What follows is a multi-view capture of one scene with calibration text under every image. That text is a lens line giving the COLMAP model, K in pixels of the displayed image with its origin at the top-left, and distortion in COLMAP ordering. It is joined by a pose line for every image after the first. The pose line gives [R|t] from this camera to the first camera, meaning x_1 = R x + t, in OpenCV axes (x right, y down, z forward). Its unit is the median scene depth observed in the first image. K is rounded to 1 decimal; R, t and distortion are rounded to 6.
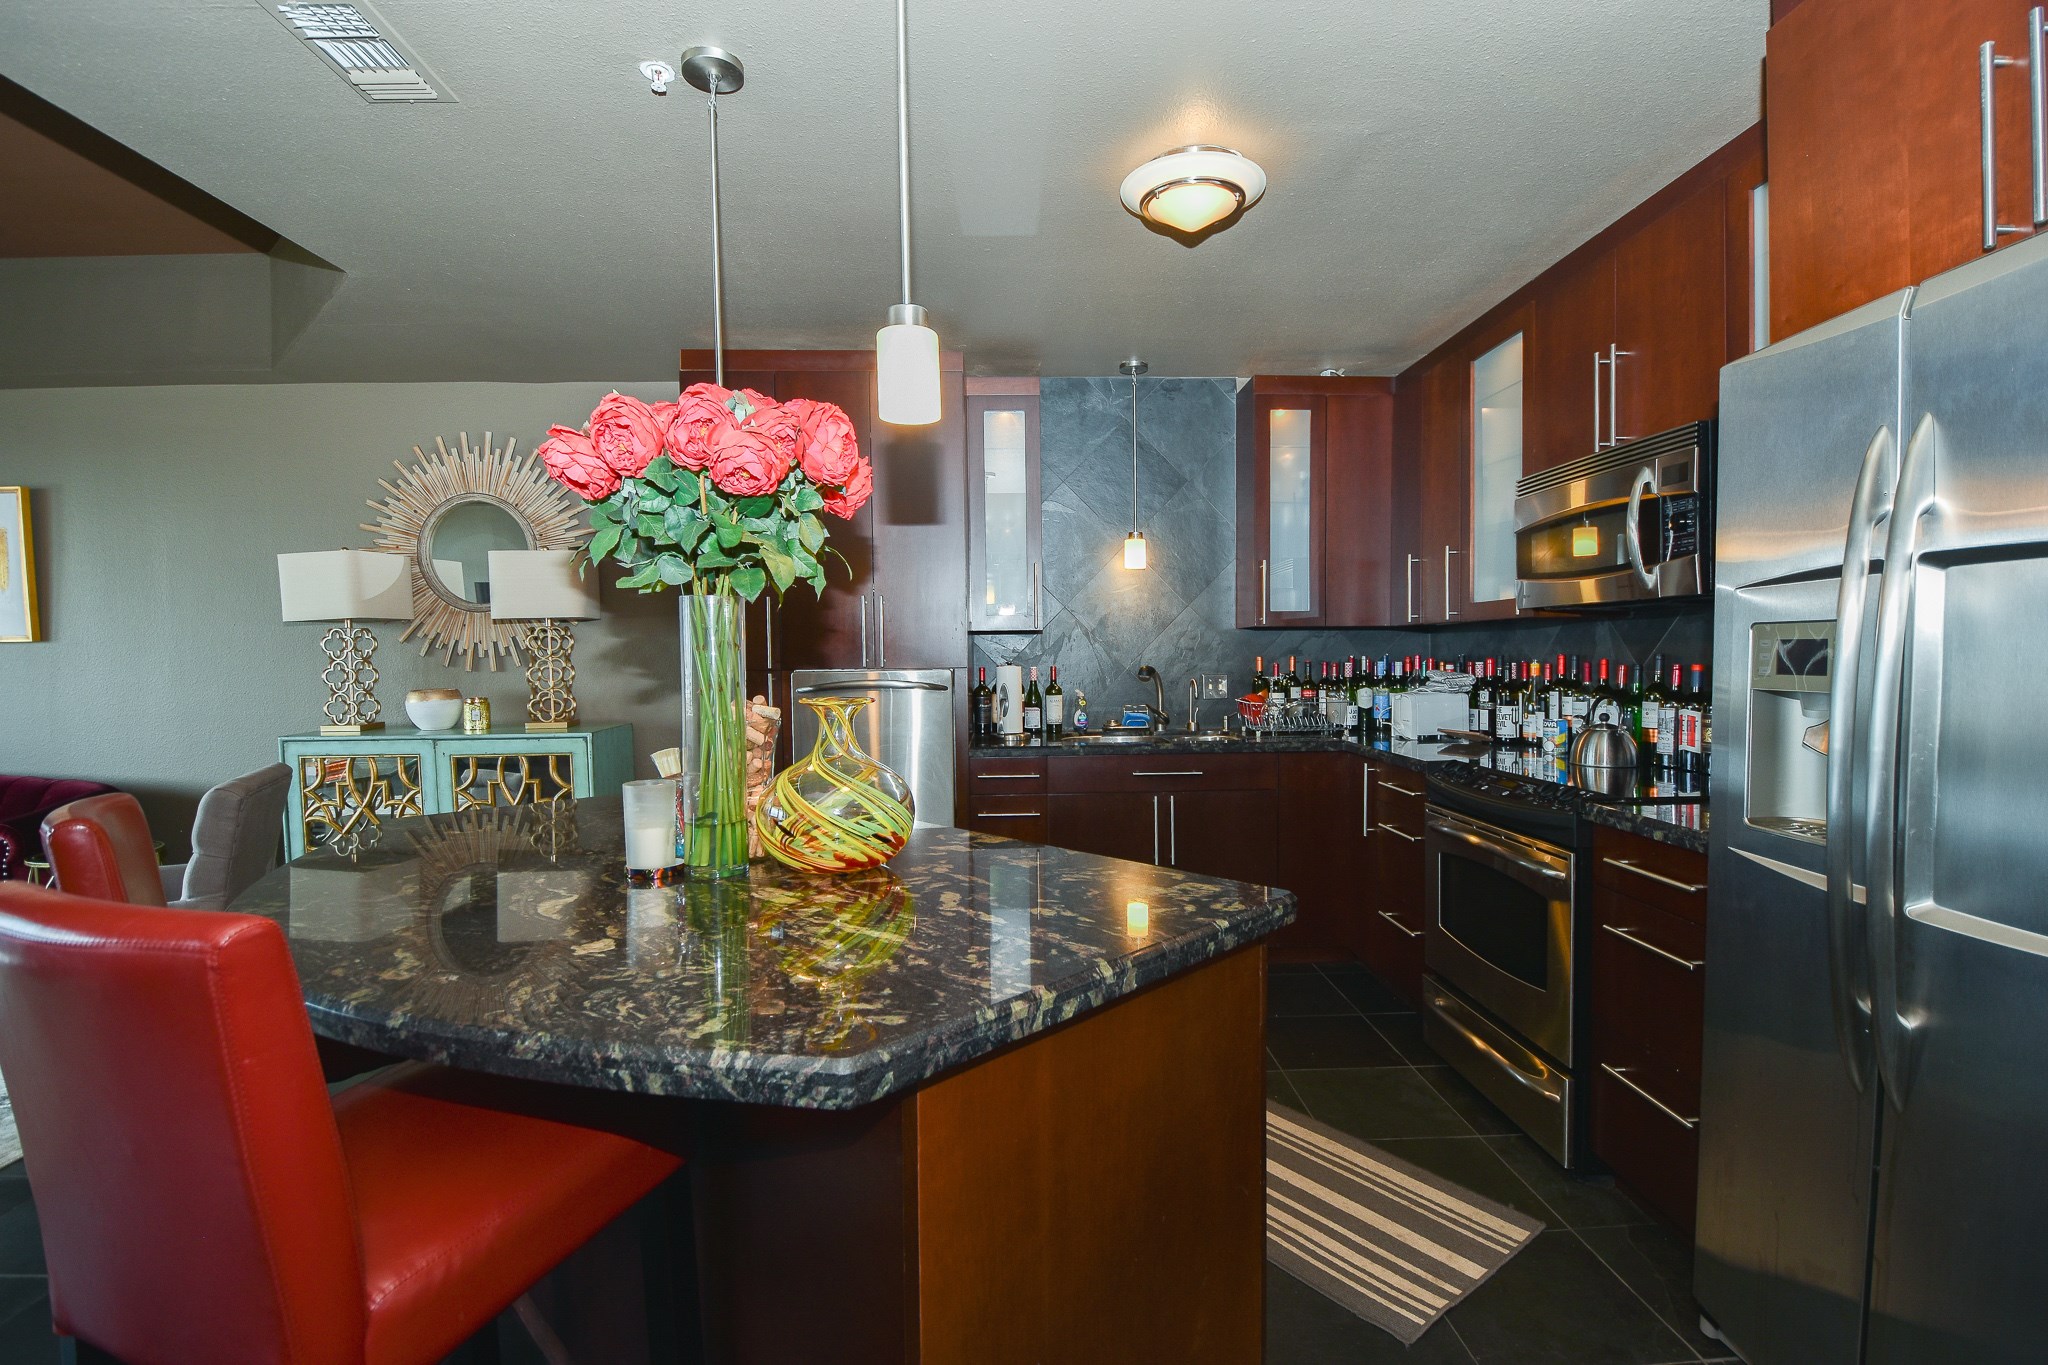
lens RADIAL K [[922.4, 0, 1024.0], [0, 922.4, 682.5], [0, 0, 1]] dist [-0.001103, -0.000113]
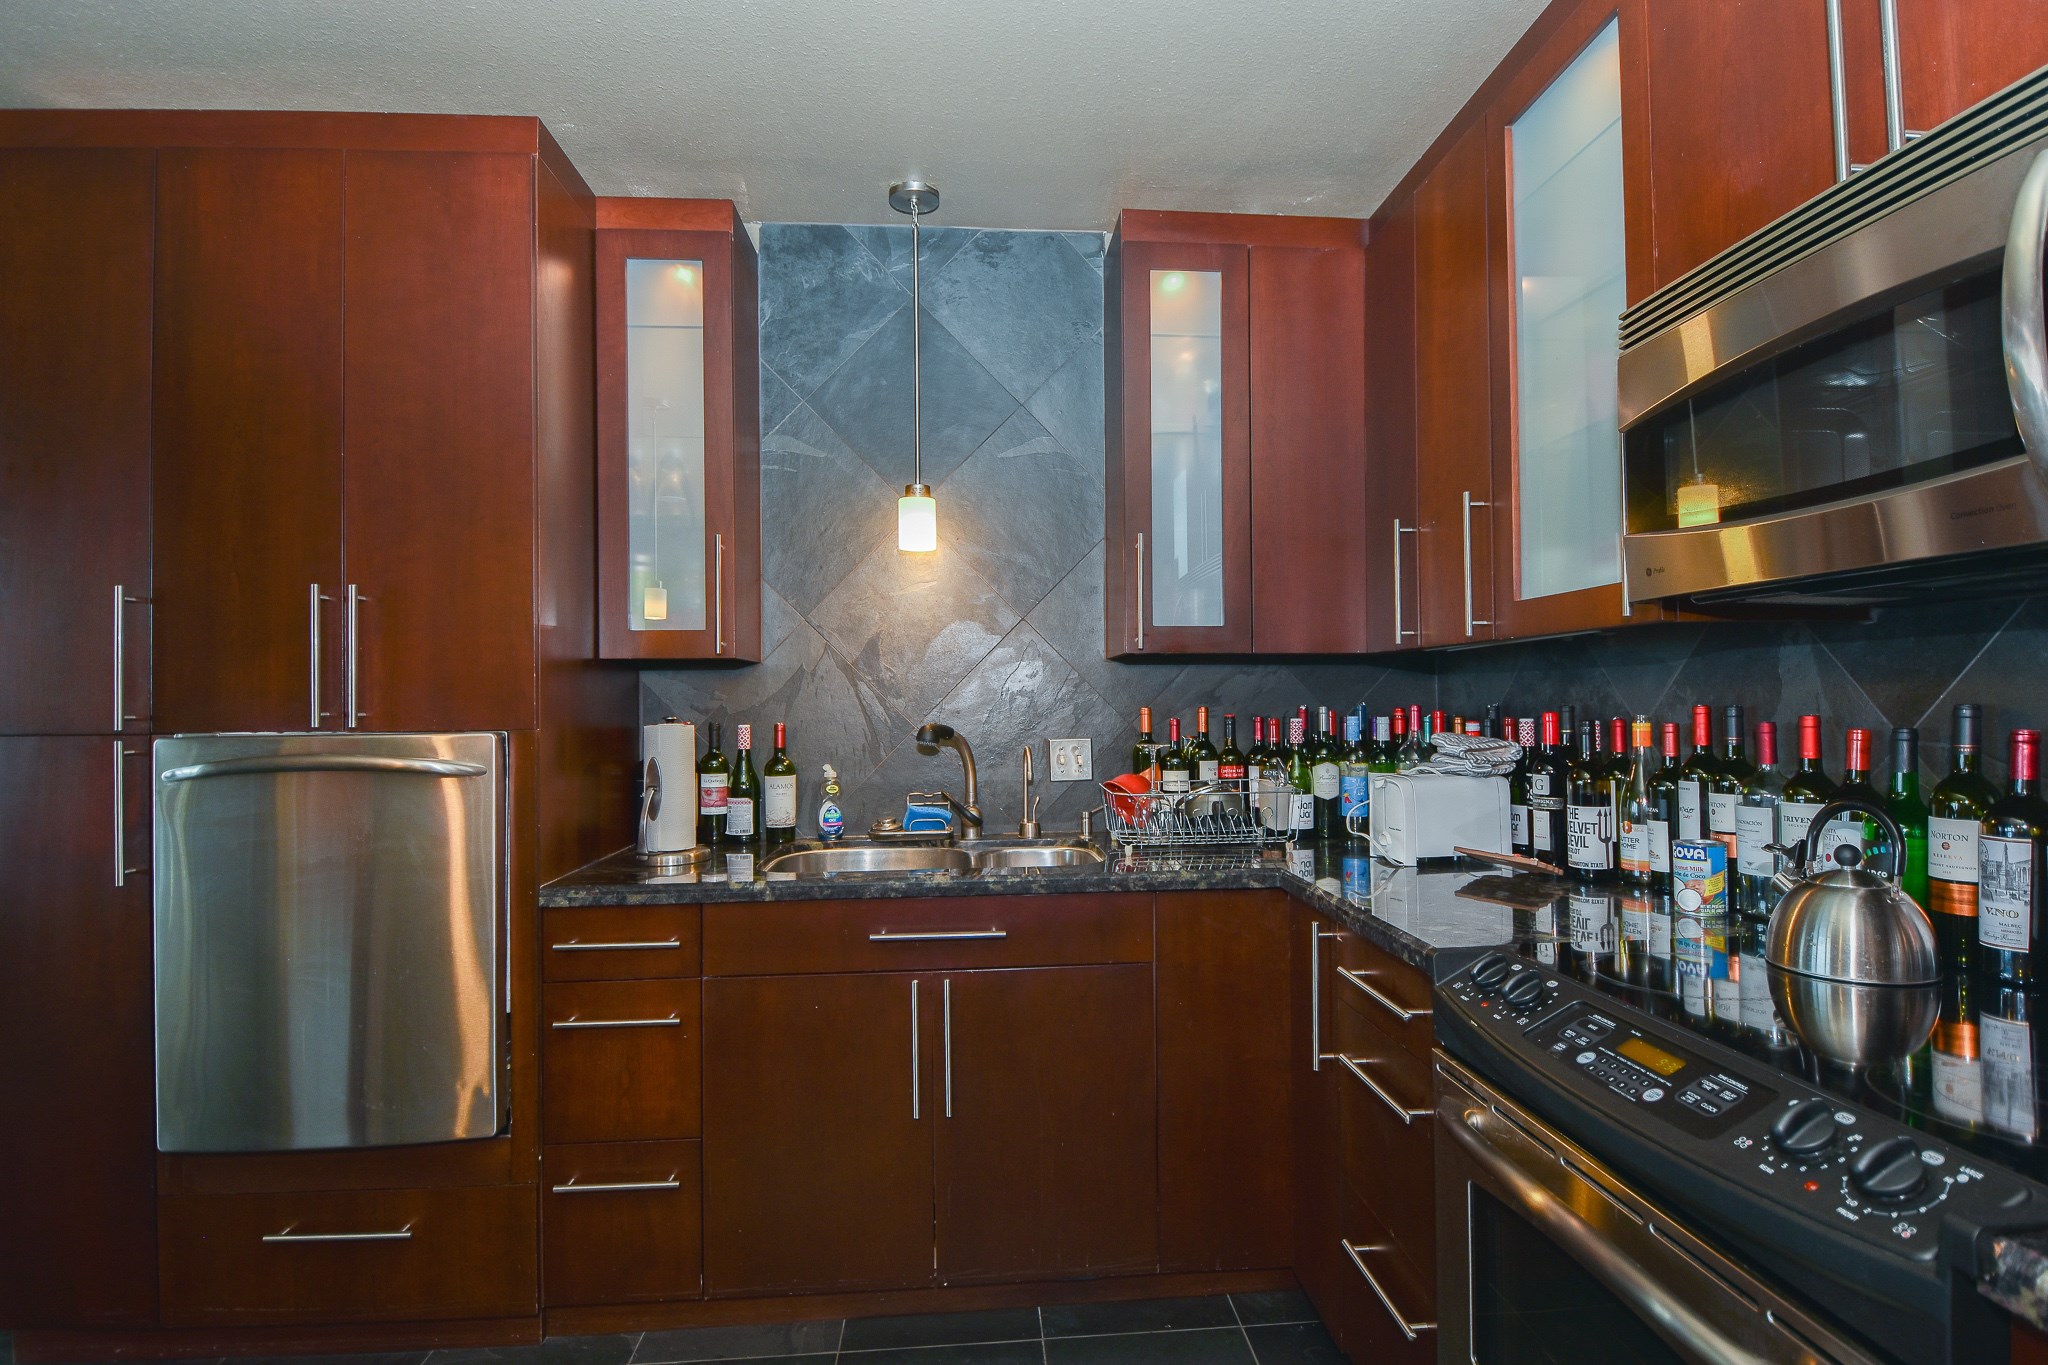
lens RADIAL K [[1055.1, 0, 1024.0], [0, 1055.1, 682.5], [0, 0, 1]] dist [0.001489, -0.000346]
pose [[0.999189, 0.001749, 0.040222, 0.179533], [0.000203, 0.998824, -0.048475, -0.013675], [-0.040260, 0.048444, 0.998014, 0.405751]]
